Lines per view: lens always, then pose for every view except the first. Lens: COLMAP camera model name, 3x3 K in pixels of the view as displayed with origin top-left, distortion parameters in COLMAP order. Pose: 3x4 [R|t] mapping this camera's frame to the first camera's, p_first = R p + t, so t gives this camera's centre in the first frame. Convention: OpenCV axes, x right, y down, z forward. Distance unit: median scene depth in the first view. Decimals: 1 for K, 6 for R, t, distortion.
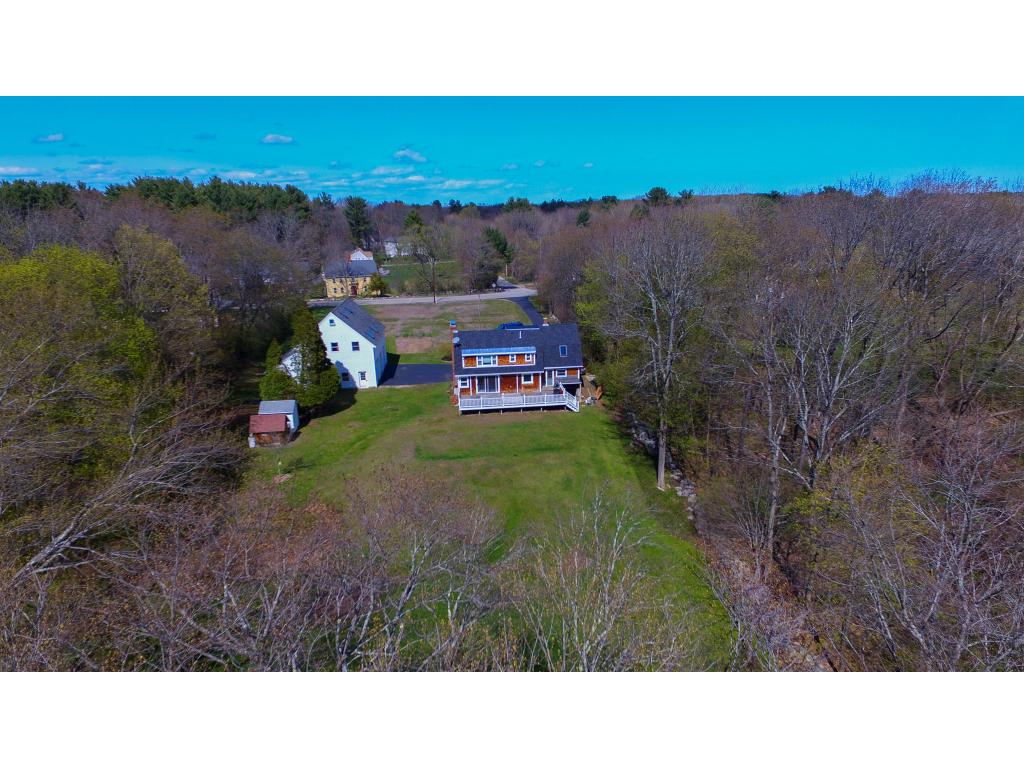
lens RADIAL K [[574.5, 0, 529.2], [0, 574.5, 385.5], [0, 0, 1]] dist [0.040841, -0.001611]
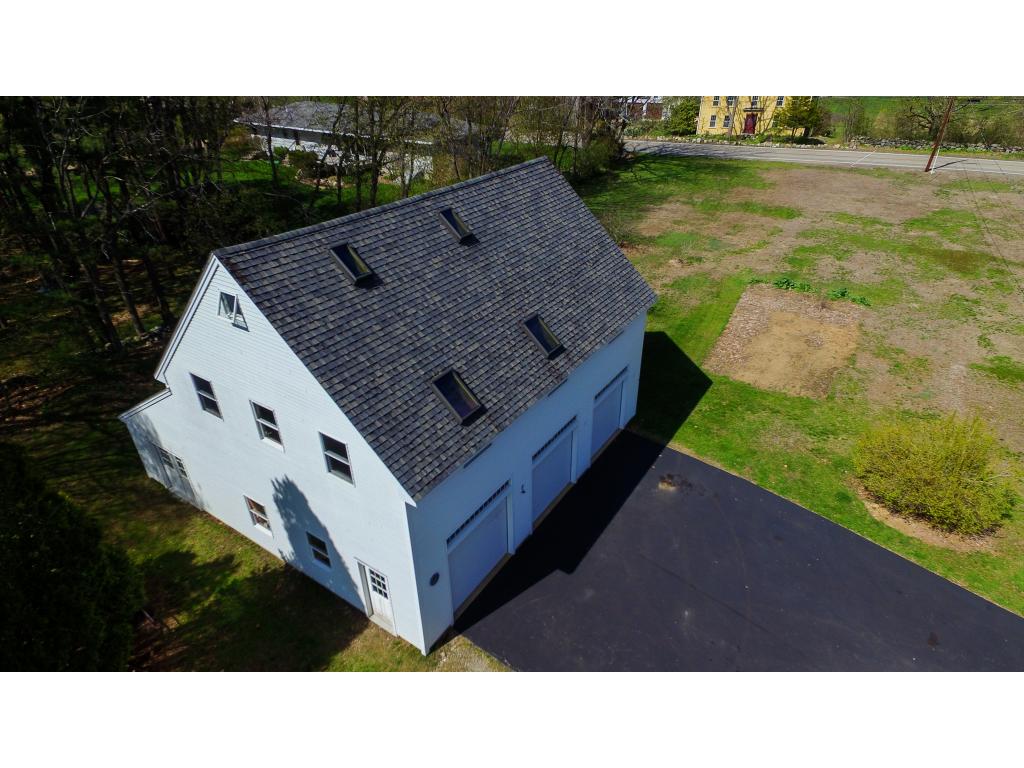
lens RADIAL K [[570.5, 0, 512.0], [0, 570.5, 384.0], [0, 0, 1]] dist [0.005577, 0.000626]
pose [[0.728991, 0.352043, -0.587059, -0.171938], [-0.180289, 0.926081, 0.331467, -0.170288], [0.660354, -0.135796, 0.738574, 0.963334]]
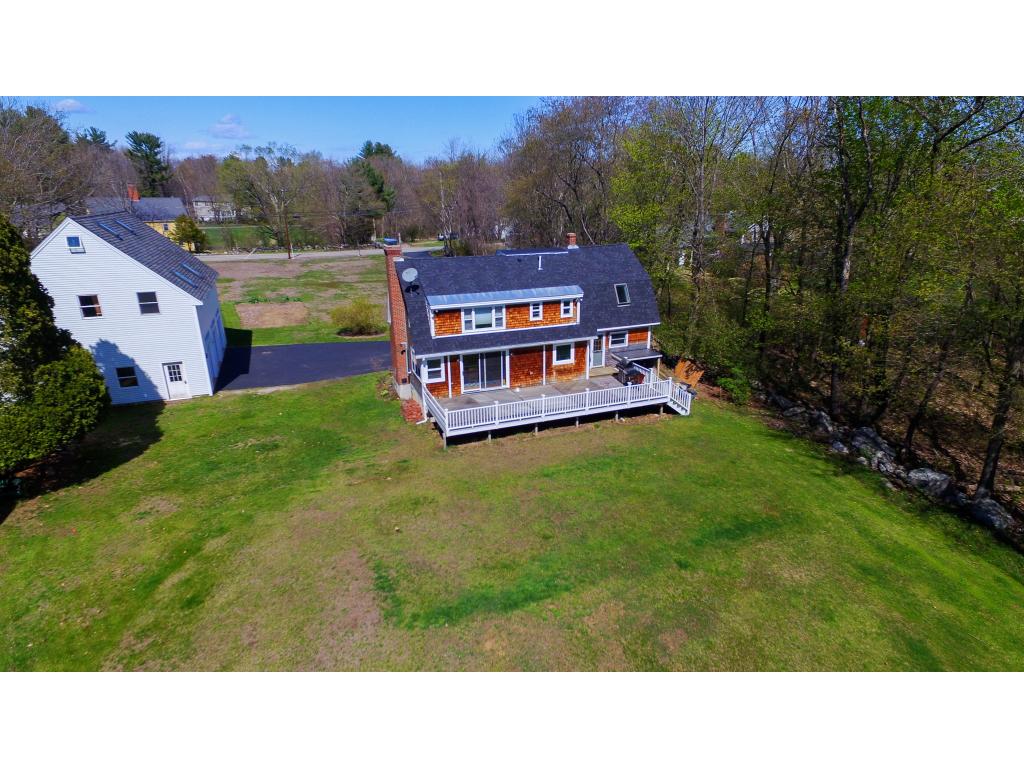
lens RADIAL K [[574.5, 0, 529.2], [0, 574.5, 385.5], [0, 0, 1]] dist [0.040841, -0.001611]
pose [[0.963900, -0.072697, 0.256148, -0.155636], [0.066620, 0.997254, 0.032335, -0.003084], [-0.257795, -0.014103, 0.966097, 0.546275]]
